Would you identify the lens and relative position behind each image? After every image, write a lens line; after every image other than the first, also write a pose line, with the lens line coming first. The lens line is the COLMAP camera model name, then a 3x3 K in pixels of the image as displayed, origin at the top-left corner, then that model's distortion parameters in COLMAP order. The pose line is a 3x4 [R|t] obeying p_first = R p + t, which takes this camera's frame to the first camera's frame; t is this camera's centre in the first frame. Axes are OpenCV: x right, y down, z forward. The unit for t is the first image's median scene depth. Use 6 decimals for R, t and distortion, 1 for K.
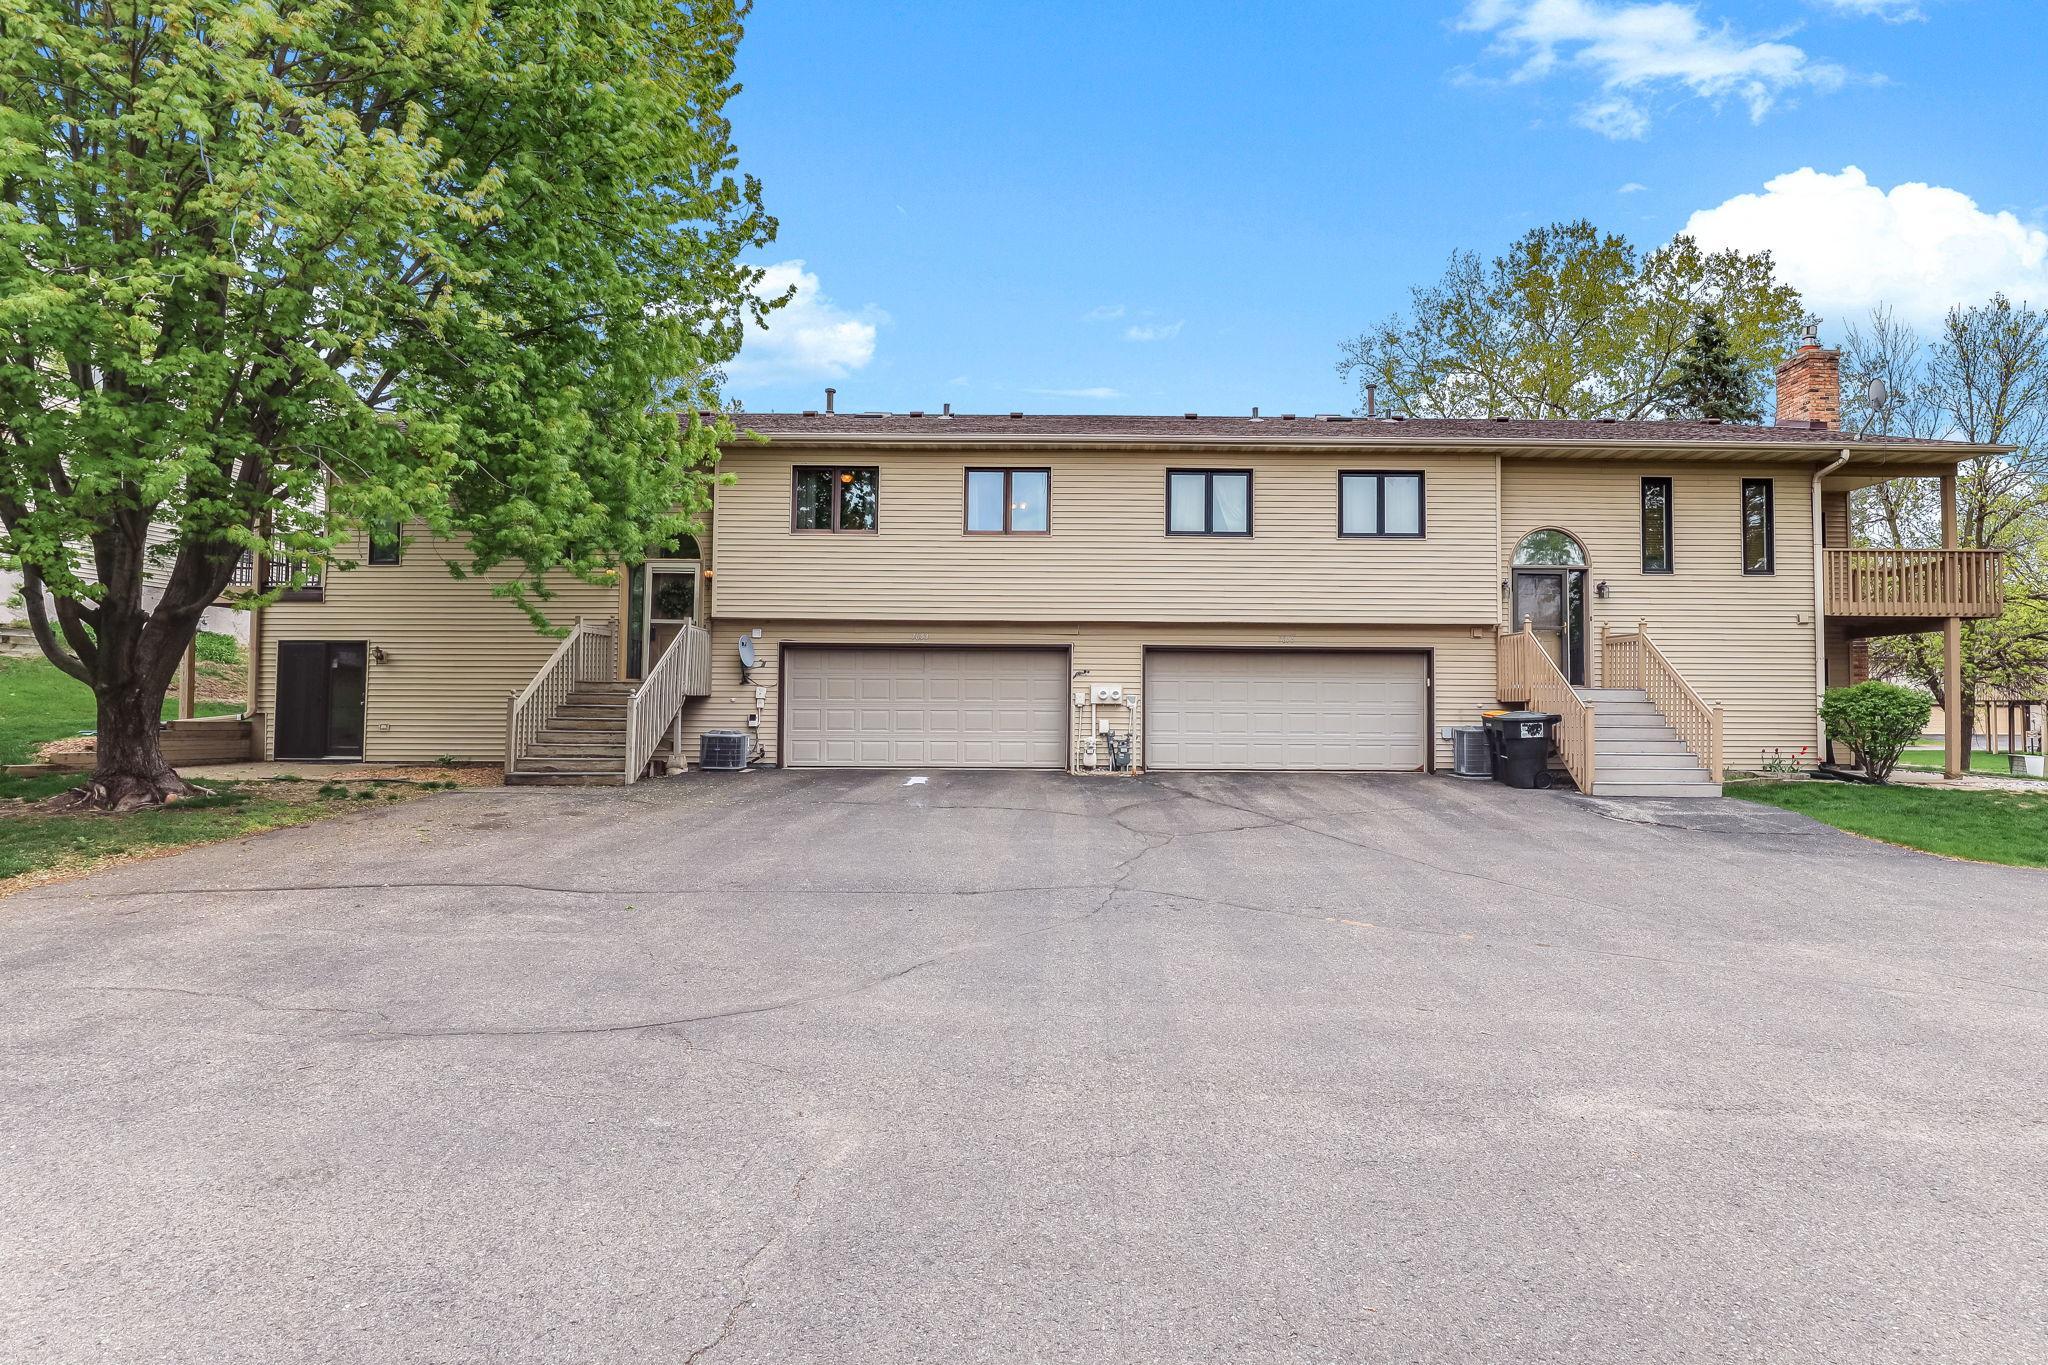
lens RADIAL K [[956.4, 0, 1055.9], [0, 956.4, 679.8], [0, 0, 1]] dist [-0.013447, 0.003330]
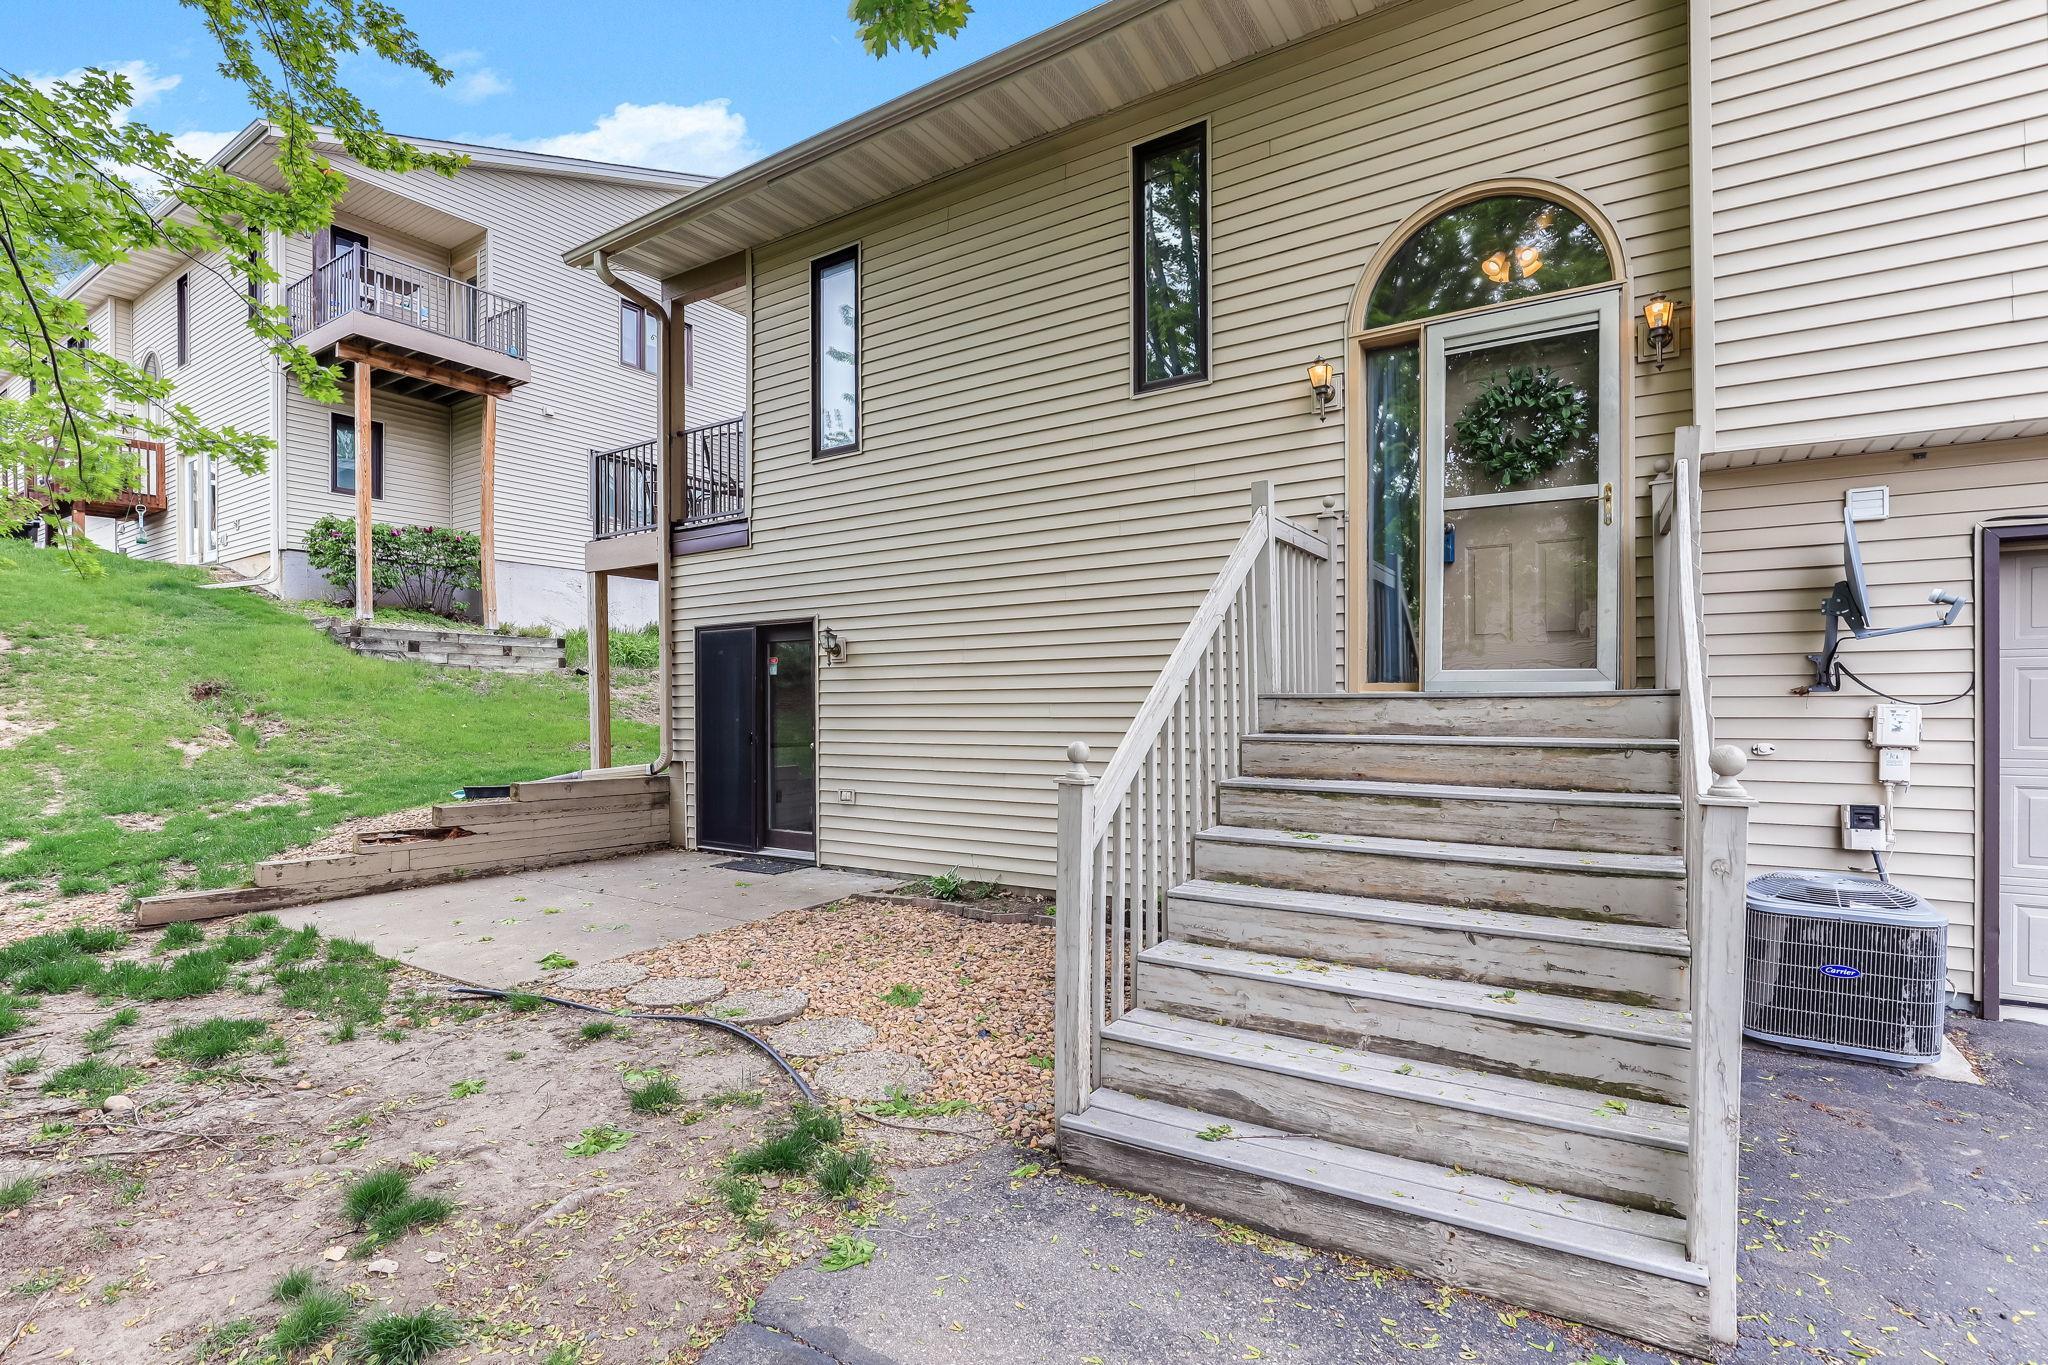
lens RADIAL K [[980.9, 0, 1035.3], [0, 980.9, 719.9], [0, 0, 1]] dist [-0.020436, 0.002820]
pose [[0.842786, -0.003597, -0.538237, -0.366284], [0.026279, 0.999060, 0.034470, -0.002970], [0.537607, -0.043195, 0.842088, 0.646387]]
